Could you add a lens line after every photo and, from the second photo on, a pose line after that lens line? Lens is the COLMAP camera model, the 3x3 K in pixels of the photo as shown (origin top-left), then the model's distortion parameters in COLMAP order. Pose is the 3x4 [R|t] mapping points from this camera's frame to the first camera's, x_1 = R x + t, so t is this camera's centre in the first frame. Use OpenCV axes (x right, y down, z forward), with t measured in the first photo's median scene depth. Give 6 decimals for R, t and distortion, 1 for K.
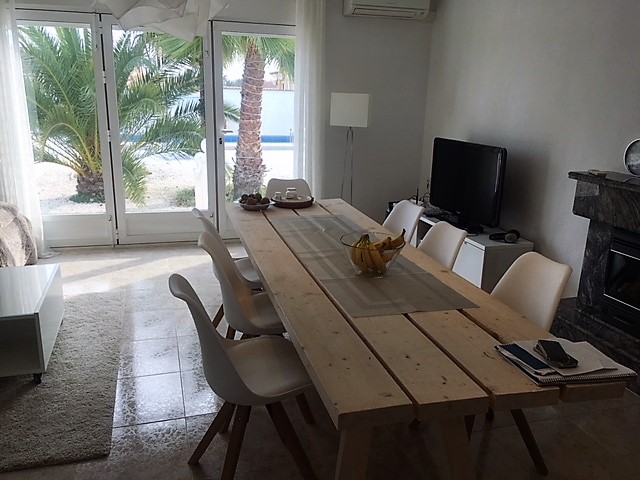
lens RADIAL K [[544.3, 0, 320.5], [0, 544.3, 240.1], [0, 0, 1]] dist [0.026600, -0.036600]
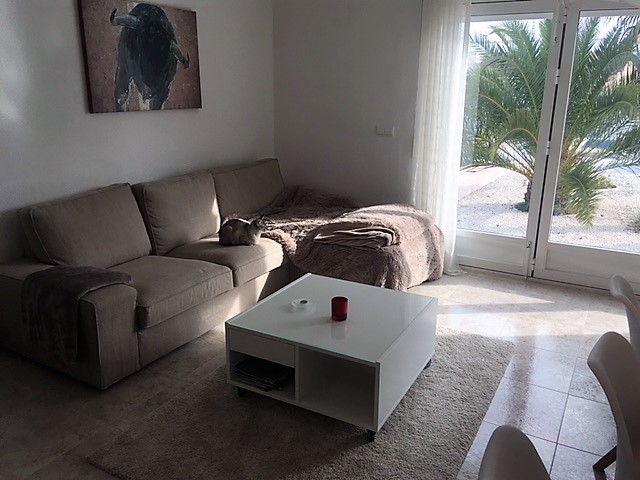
lens RADIAL K [[544.3, 0, 319.8], [0, 544.3, 243.2], [0, 0, 1]] dist [0.026600, -0.036600]
pose [[0.688819, 0.177641, -0.702831, -0.017801], [-0.177208, 0.981360, 0.074364, -0.048483], [0.702941, 0.073324, 0.707459, 0.183408]]
